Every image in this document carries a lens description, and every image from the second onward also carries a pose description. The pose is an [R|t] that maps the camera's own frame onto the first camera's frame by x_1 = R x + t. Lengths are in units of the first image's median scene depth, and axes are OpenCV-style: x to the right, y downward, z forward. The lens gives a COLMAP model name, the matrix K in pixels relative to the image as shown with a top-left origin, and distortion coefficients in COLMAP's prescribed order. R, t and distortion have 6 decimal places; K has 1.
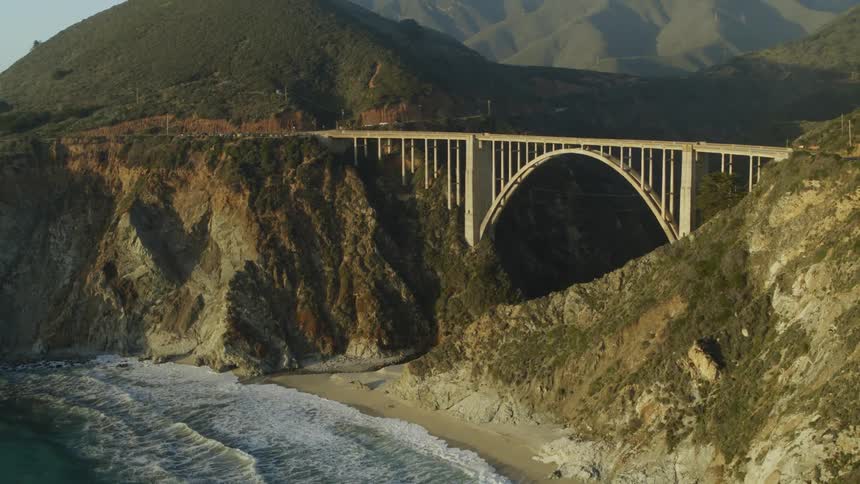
lens RADIAL K [[959.5, 0, 430.0], [0, 959.5, 242.0], [0, 0, 1]] dist [-0.133582, 0.005073]
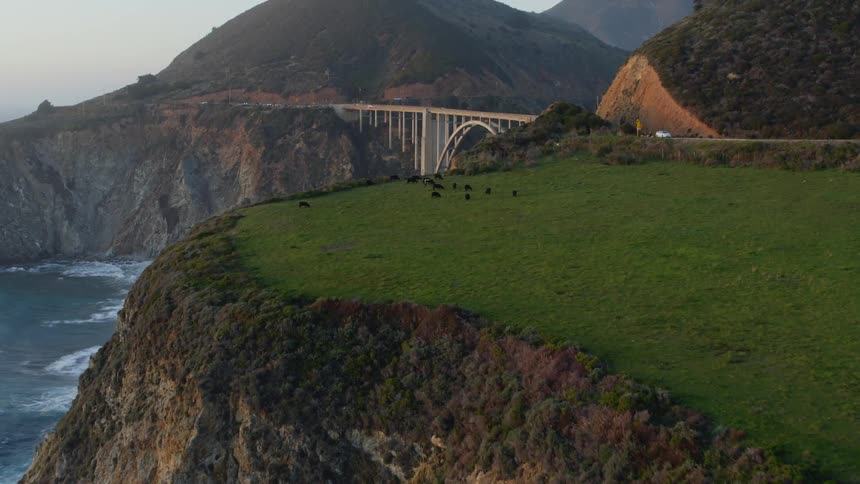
lens RADIAL K [[959.5, 0, 430.0], [0, 959.5, 242.0], [0, 0, 1]] dist [-0.133582, 0.005073]
pose [[0.947558, 0.069490, -0.311938, 0.447487], [-0.064563, 0.997572, 0.026109, 0.027887], [0.312995, -0.004600, 0.949744, -0.177164]]
